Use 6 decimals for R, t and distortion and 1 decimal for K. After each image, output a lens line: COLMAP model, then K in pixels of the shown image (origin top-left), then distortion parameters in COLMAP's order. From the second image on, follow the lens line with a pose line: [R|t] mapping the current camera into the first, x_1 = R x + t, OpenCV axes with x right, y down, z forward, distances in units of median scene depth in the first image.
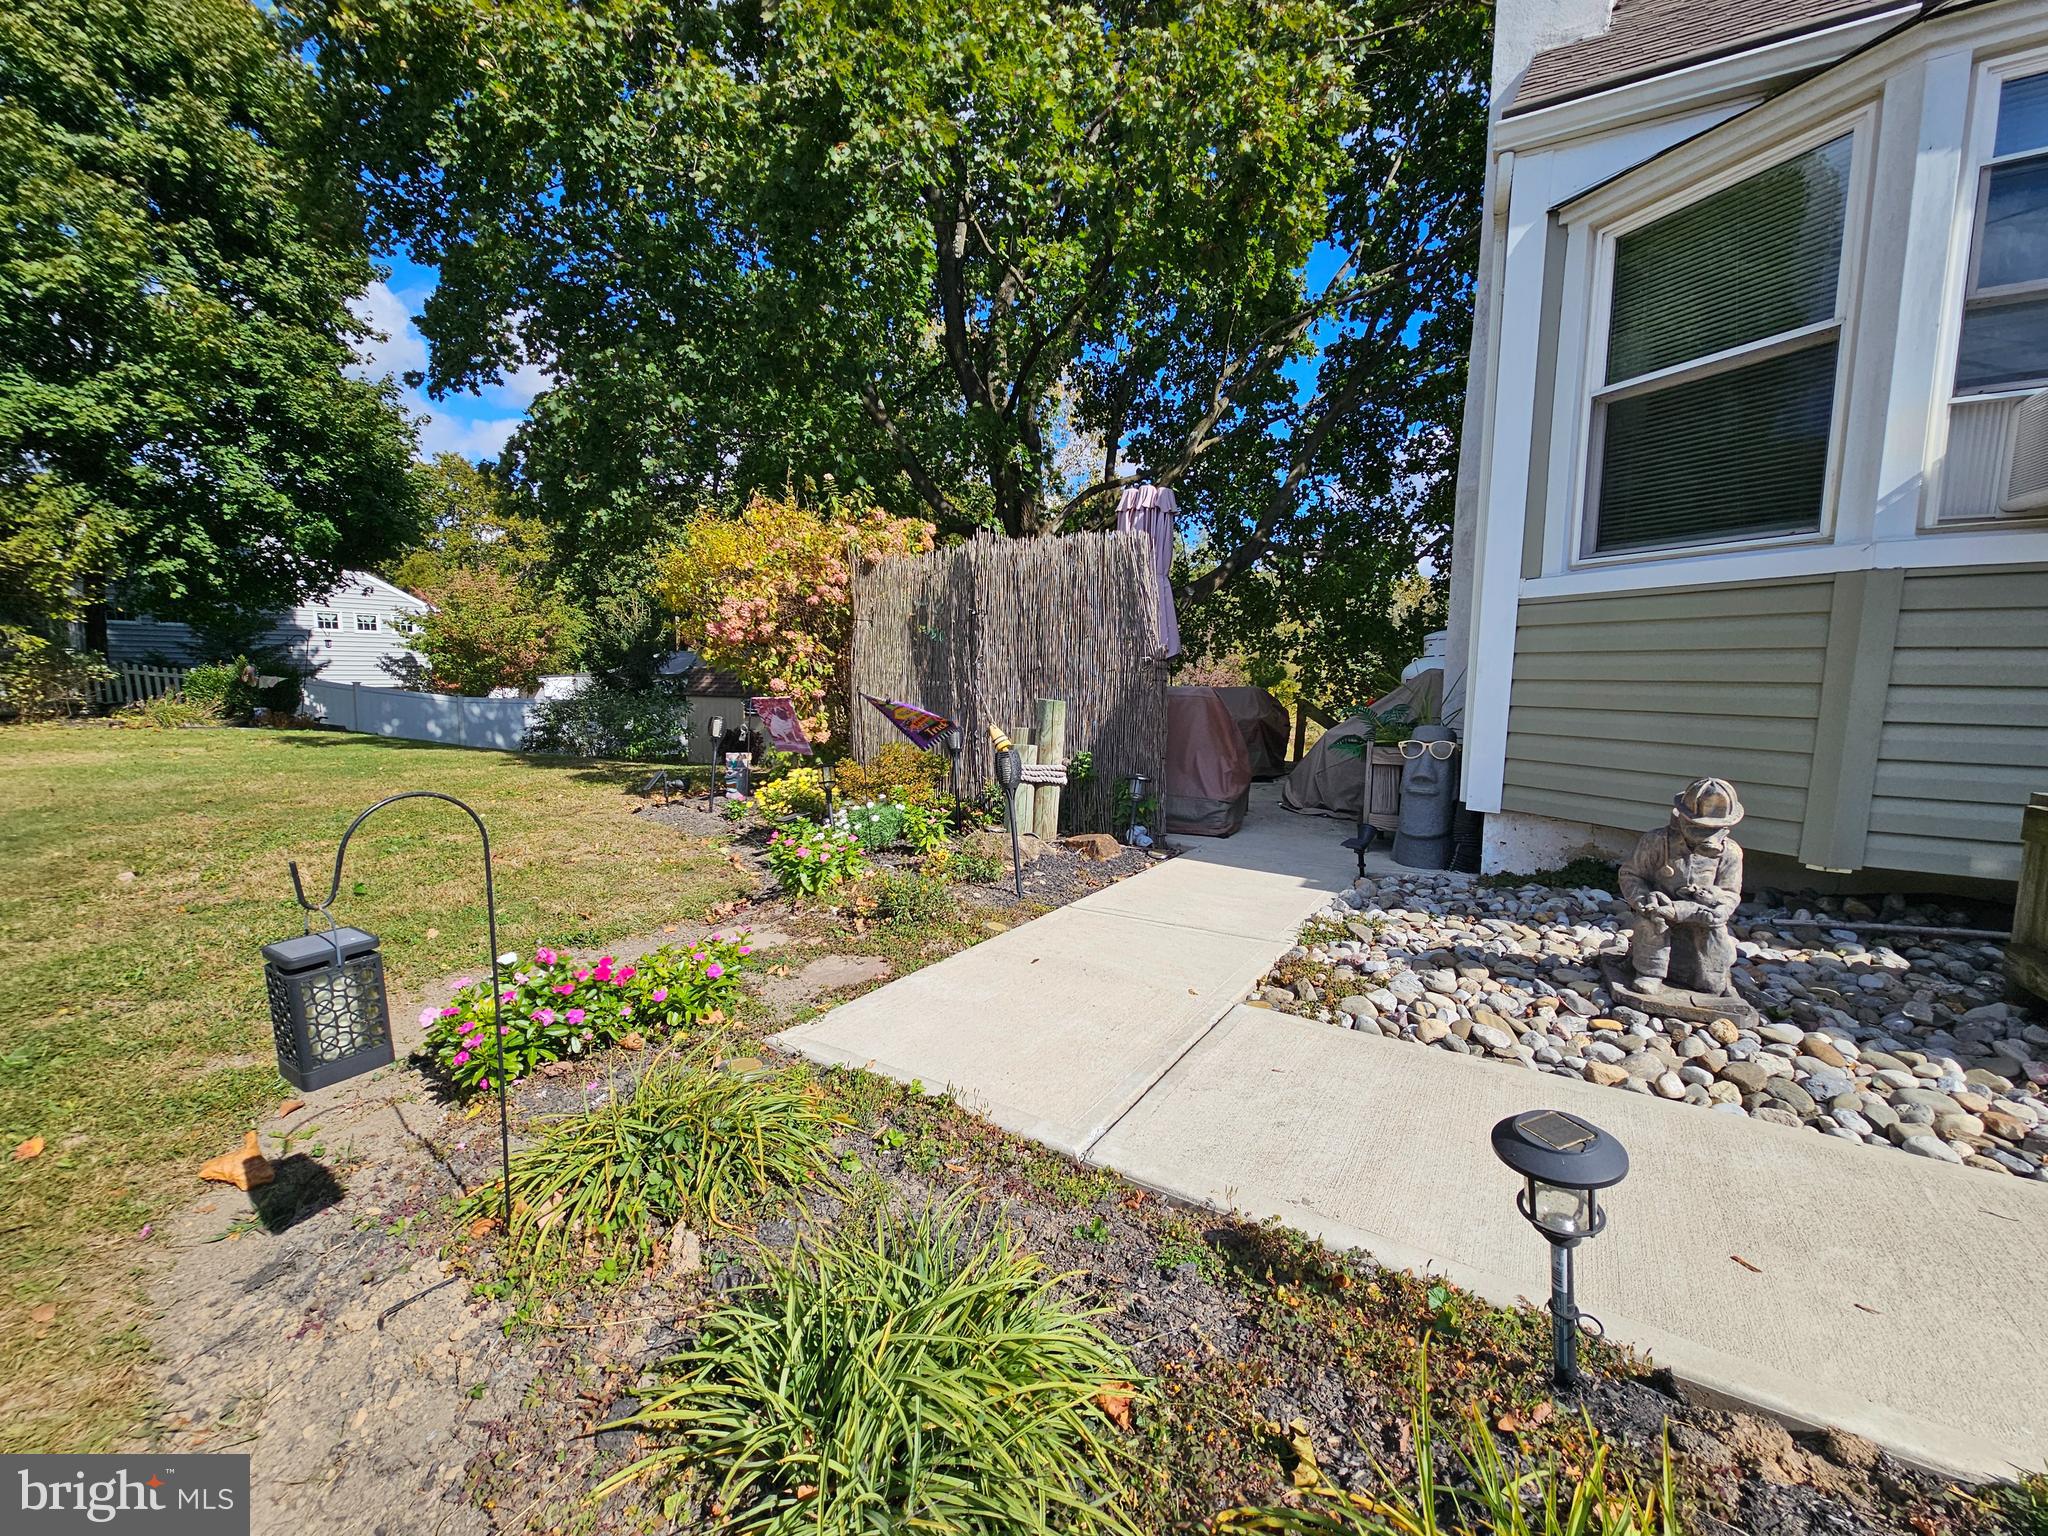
lens RADIAL K [[831.4, 0, 1024.0], [0, 831.4, 768.0], [0, 0, 1]] dist [-0.004385, -0.000158]
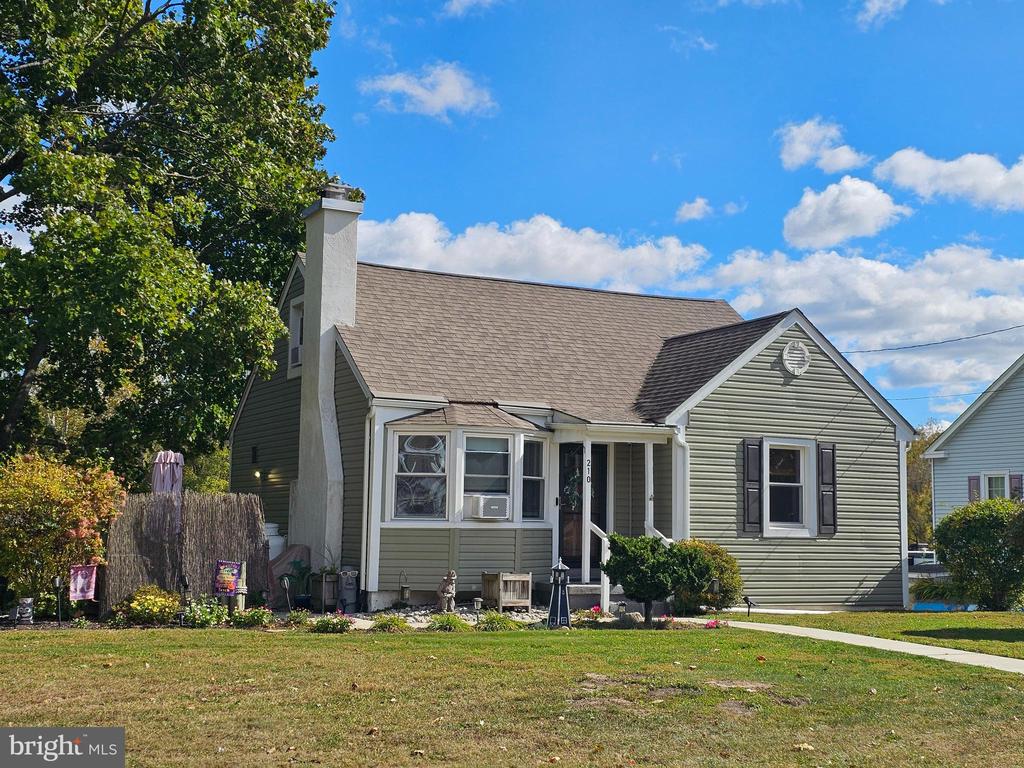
lens RADIAL K [[1292.8, 0, 512.0], [0, 1292.8, 384.0], [0, 0, 1]] dist [0.166217, -0.049408]
pose [[0.515435, 0.094123, 0.851744, -3.800472], [0.087460, 0.982981, -0.161552, 0.131427], [-0.852454, 0.157763, 0.498430, -2.273744]]
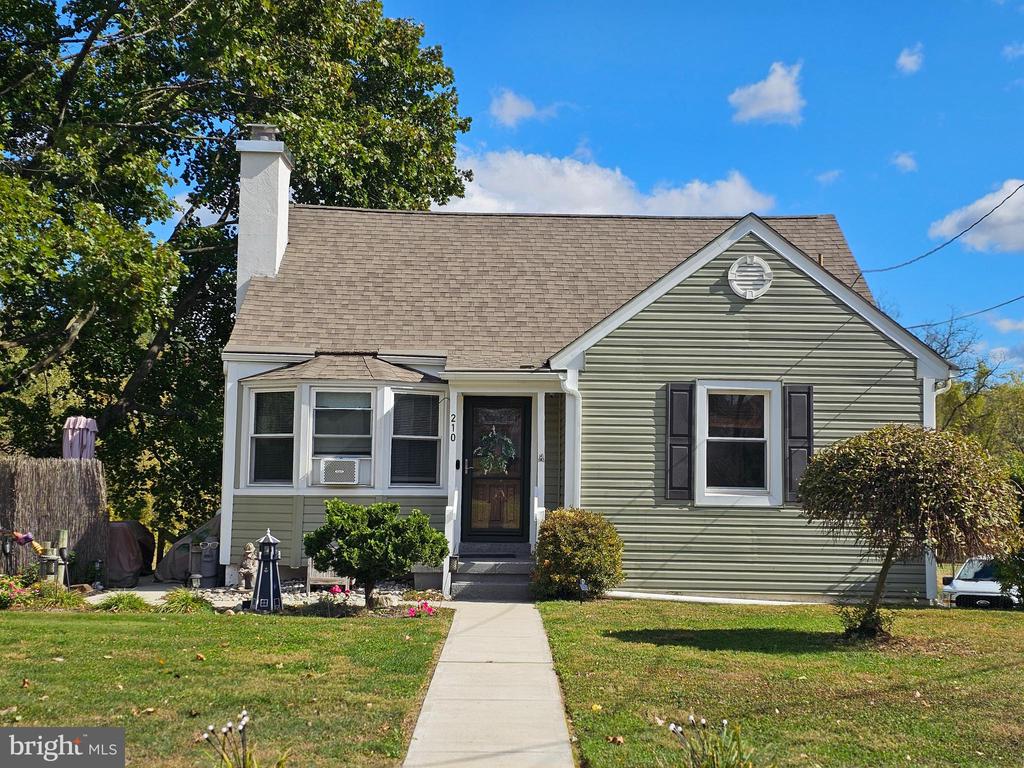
lens RADIAL K [[1292.8, 0, 512.0], [0, 1292.8, 384.0], [0, 0, 1]] dist [0.166217, -0.049408]
pose [[0.832133, 0.050165, 0.552303, -1.282446], [0.055400, 0.983399, -0.172790, 0.297018], [-0.551802, 0.174382, 0.815540, -3.698790]]
